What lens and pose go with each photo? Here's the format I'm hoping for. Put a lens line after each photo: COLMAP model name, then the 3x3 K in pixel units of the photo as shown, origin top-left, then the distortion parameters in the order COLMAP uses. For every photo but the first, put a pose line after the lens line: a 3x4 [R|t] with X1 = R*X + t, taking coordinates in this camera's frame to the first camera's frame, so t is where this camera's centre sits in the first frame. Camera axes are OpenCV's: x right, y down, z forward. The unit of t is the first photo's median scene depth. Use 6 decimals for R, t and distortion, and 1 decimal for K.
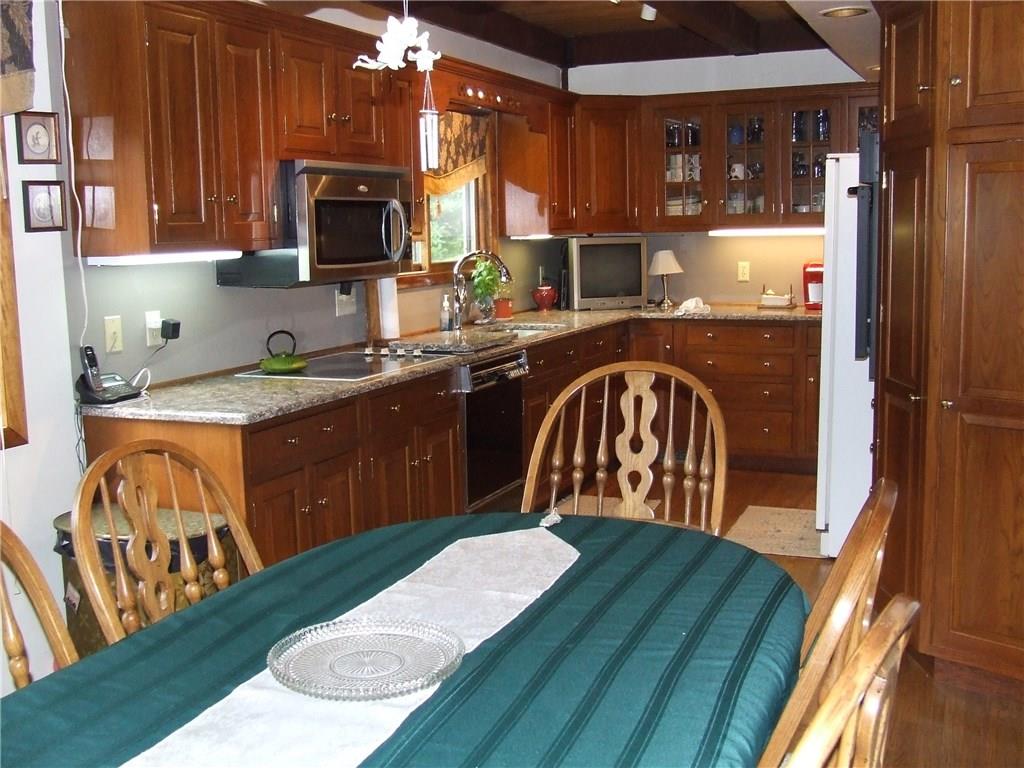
lens RADIAL K [[1121.1, 0, 512.0], [0, 1121.1, 384.0], [0, 0, 1]] dist [-0.080067, 0.023778]
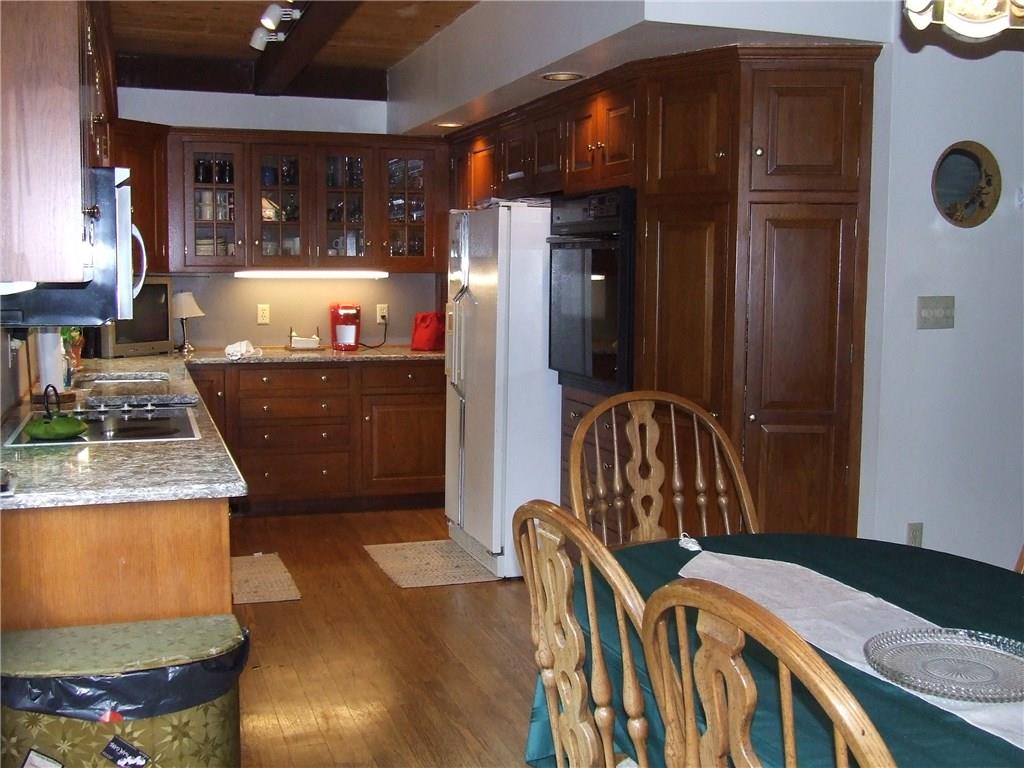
lens RADIAL K [[1121.1, 0, 512.0], [0, 1121.1, 384.0], [0, 0, 1]] dist [-0.080067, 0.023778]
pose [[0.740457, -0.040494, 0.670883, -0.423135], [0.070323, 0.997372, -0.017416, -0.010403], [-0.668415, 0.060074, 0.741358, 0.189343]]
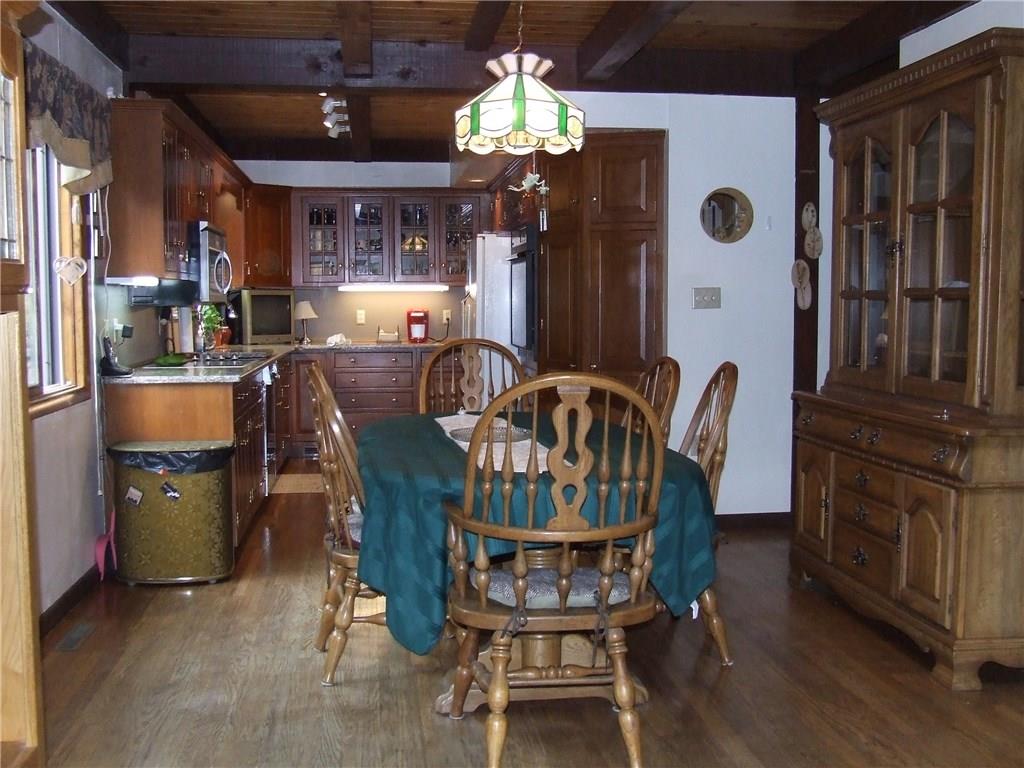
lens RADIAL K [[1121.1, 0, 512.0], [0, 1121.1, 384.0], [0, 0, 1]] dist [-0.080067, 0.023778]
pose [[0.861228, -0.018931, 0.507865, -0.486433], [0.056292, 0.996710, -0.058306, 0.105461], [-0.505091, 0.078804, 0.859461, -0.399017]]
